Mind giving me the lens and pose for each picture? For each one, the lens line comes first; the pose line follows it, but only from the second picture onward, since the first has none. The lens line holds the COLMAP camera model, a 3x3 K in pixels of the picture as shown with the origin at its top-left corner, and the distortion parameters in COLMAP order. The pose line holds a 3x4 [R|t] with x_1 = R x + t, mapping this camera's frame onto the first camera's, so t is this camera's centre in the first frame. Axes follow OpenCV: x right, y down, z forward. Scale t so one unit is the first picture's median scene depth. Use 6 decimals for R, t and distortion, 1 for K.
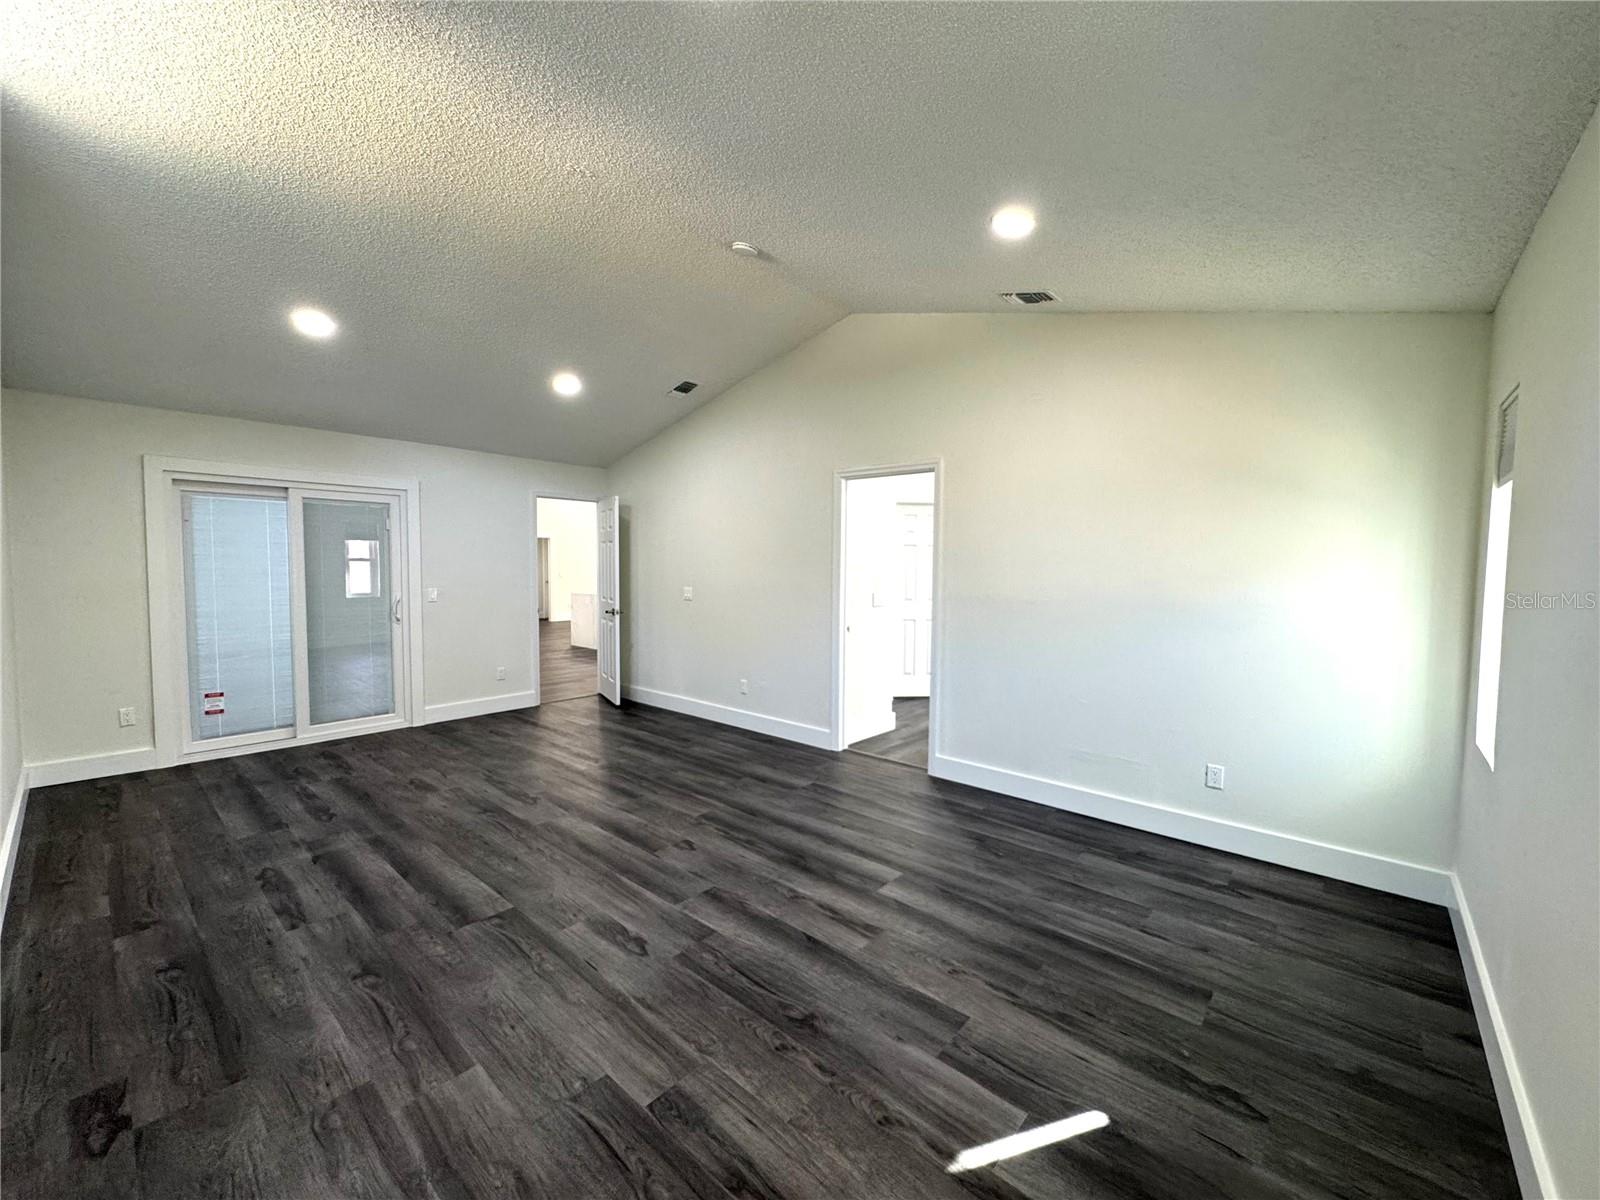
lens RADIAL K [[641.5, 0, 799.9], [0, 641.5, 597.9], [0, 0, 1]] dist [-0.005743, 0.000953]
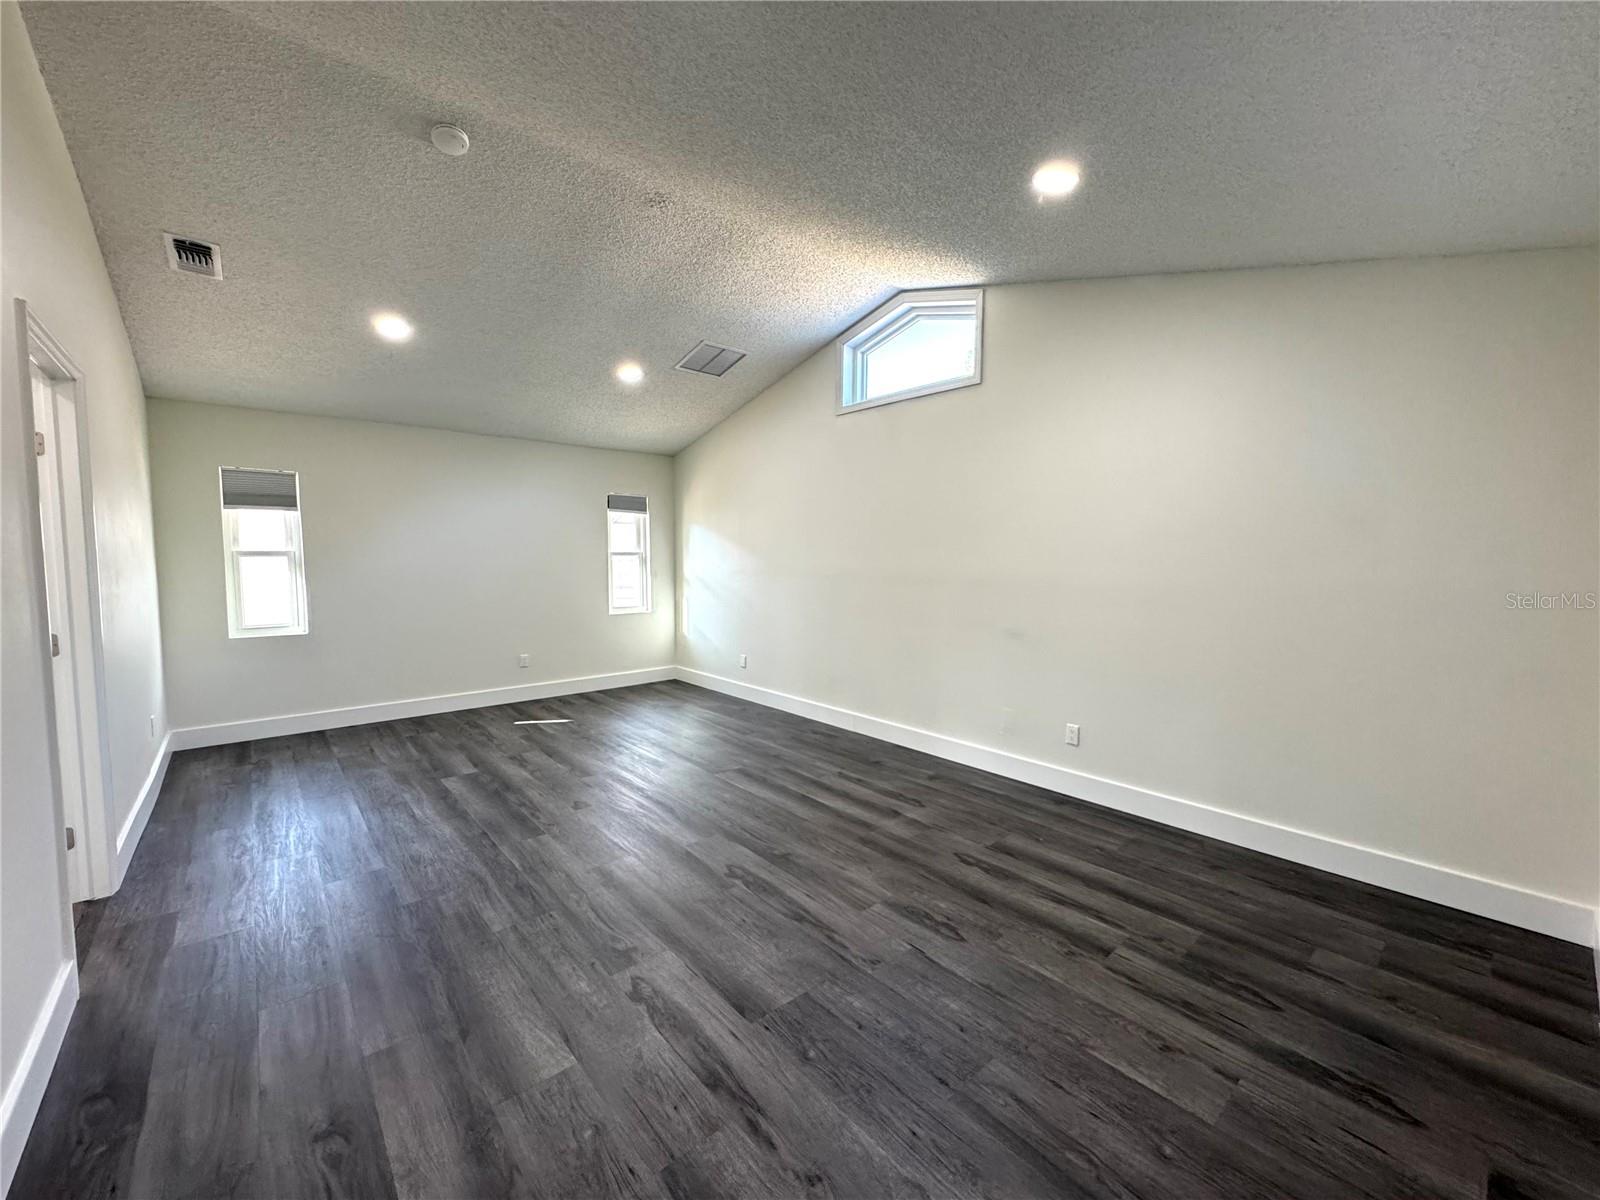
lens RADIAL K [[641.5, 0, 803.2], [0, 641.5, 599.9], [0, 0, 1]] dist [-0.005743, 0.000953]
pose [[-0.991537, -0.018309, 0.128526, -0.653114], [-0.002206, 0.992239, 0.124325, -0.097341], [-0.129804, 0.122989, -0.983882, 1.871216]]
